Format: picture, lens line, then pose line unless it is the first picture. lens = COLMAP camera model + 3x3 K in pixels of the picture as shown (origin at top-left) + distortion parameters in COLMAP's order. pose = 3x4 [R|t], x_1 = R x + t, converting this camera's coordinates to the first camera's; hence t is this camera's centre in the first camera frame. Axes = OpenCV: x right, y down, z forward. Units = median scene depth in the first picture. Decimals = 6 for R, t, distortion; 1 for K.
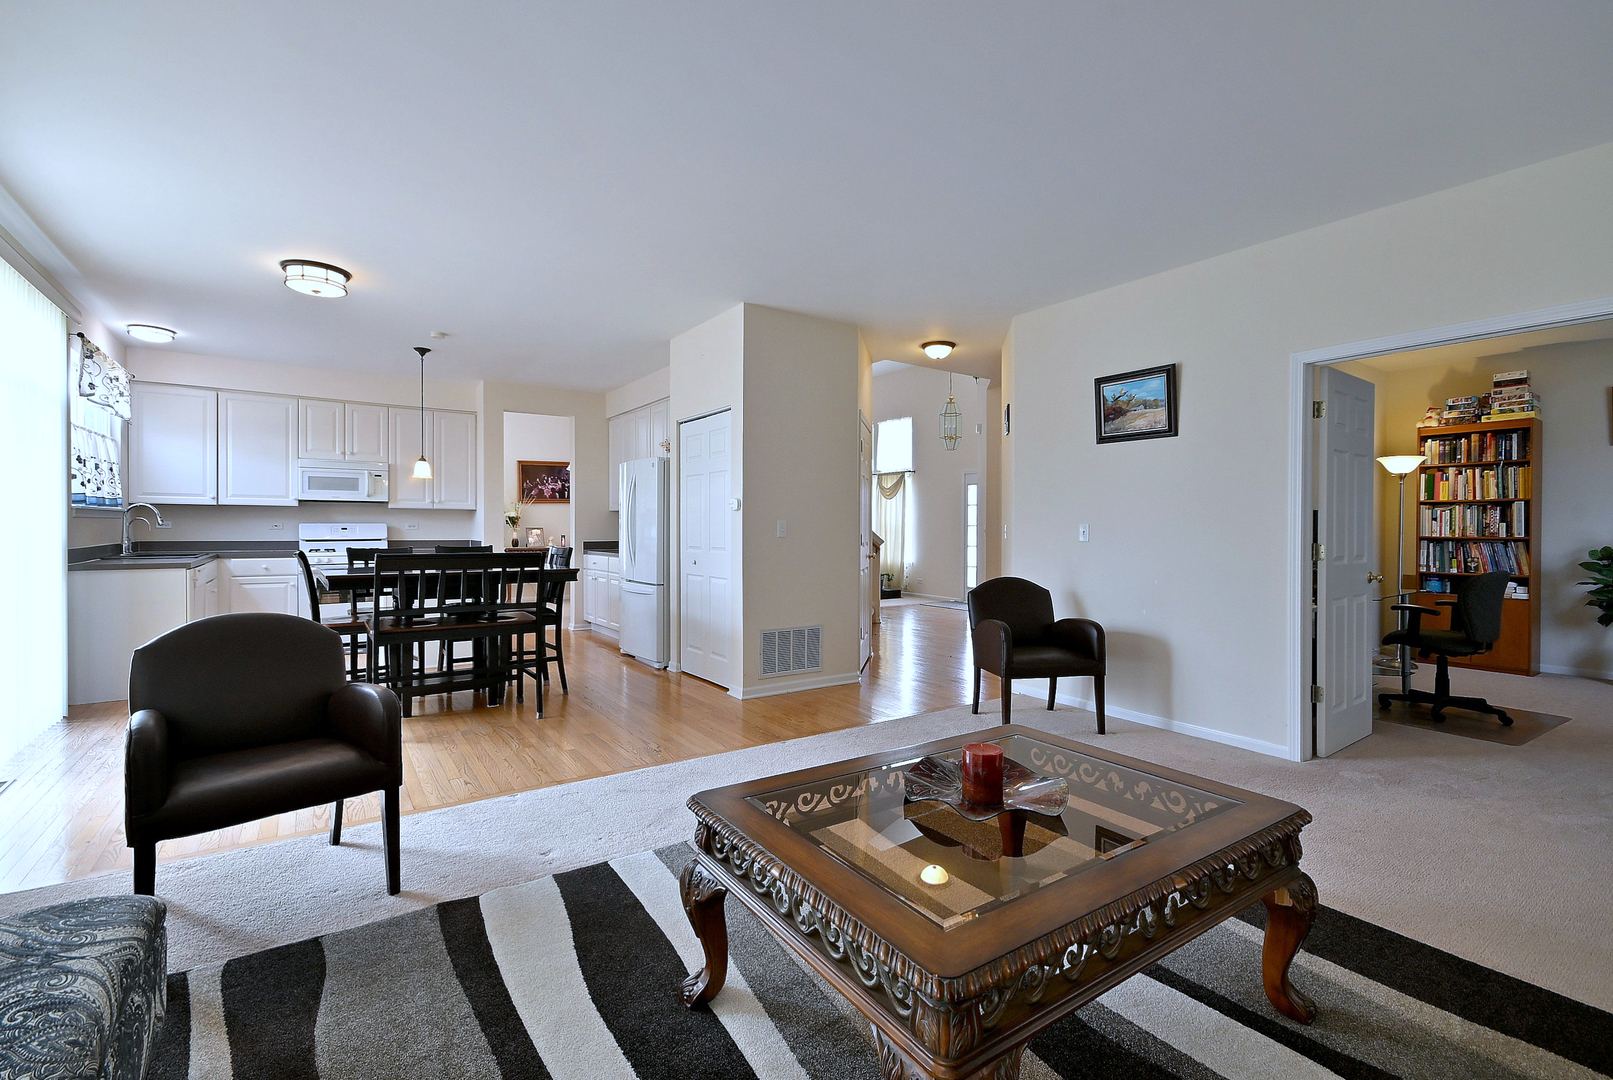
lens RADIAL K [[715.0, 0, 796.6], [0, 715.0, 527.1], [0, 0, 1]] dist [0.020787, -0.000031]
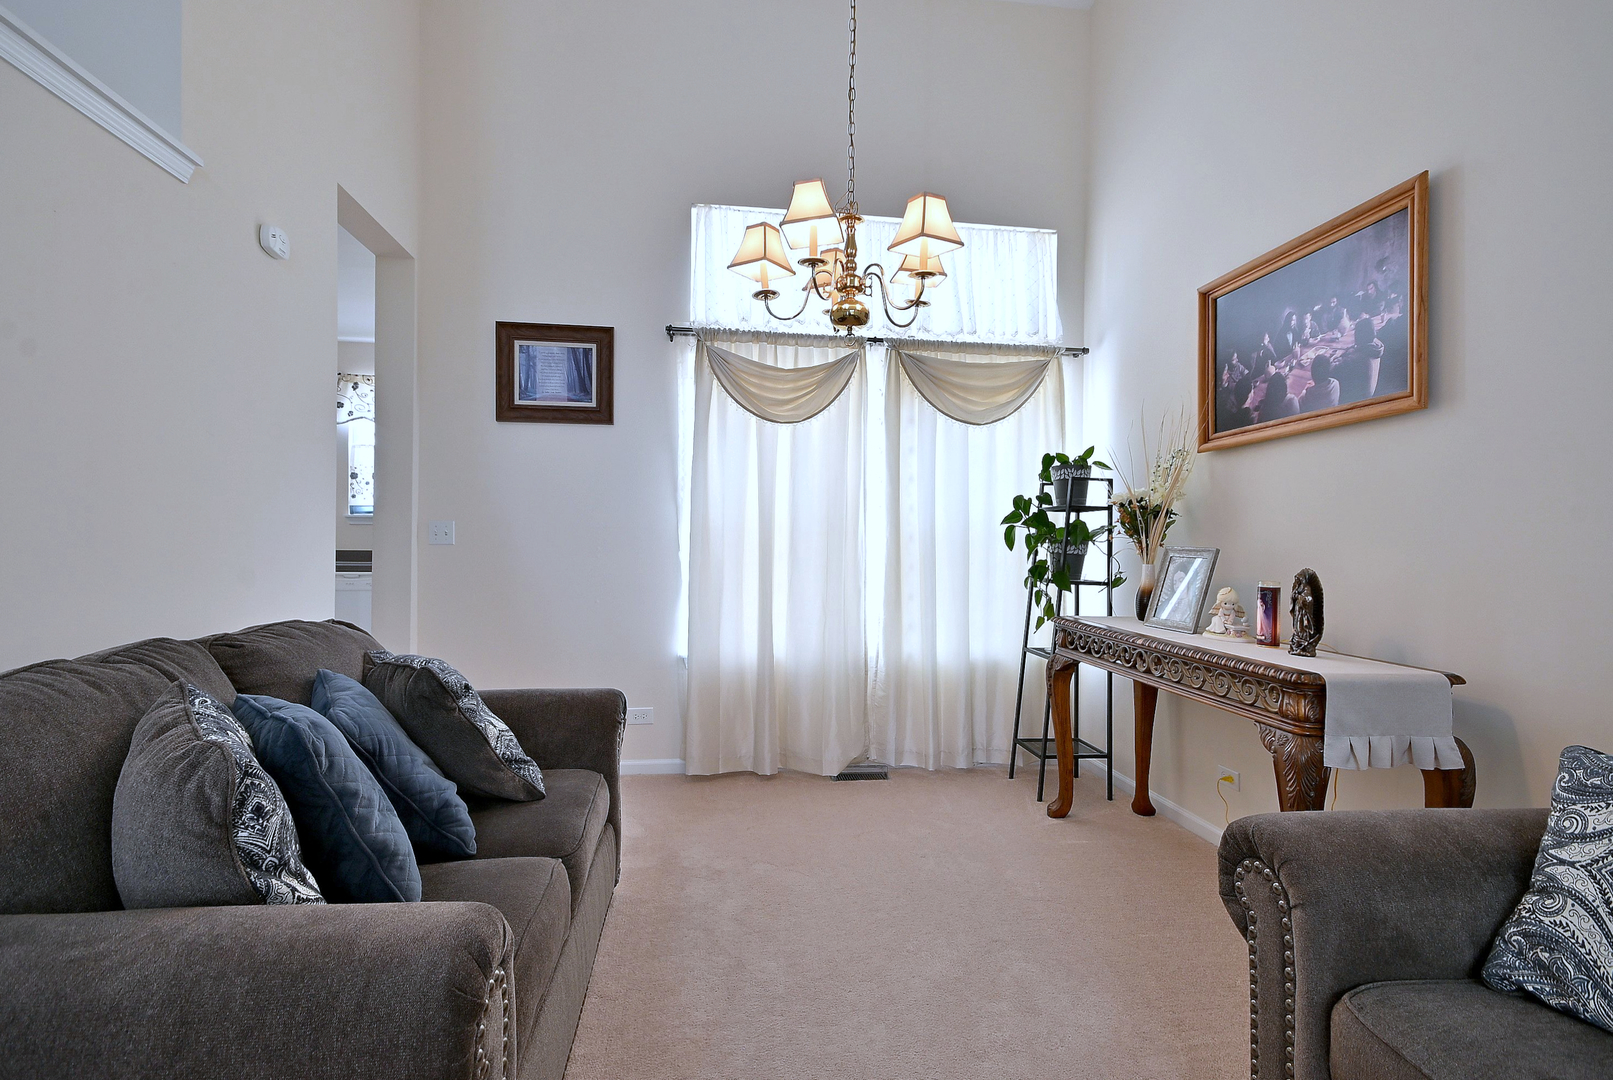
lens RADIAL K [[750.6, 0, 797.7], [0, 750.6, 534.2], [0, 0, 1]] dist [0.003820, 0.000673]
pose [[-0.450181, -0.010055, -0.892881, -0.130306], [-0.010959, 0.999924, -0.005736, -0.001755], [0.892870, 0.007203, -0.450257, 1.545625]]
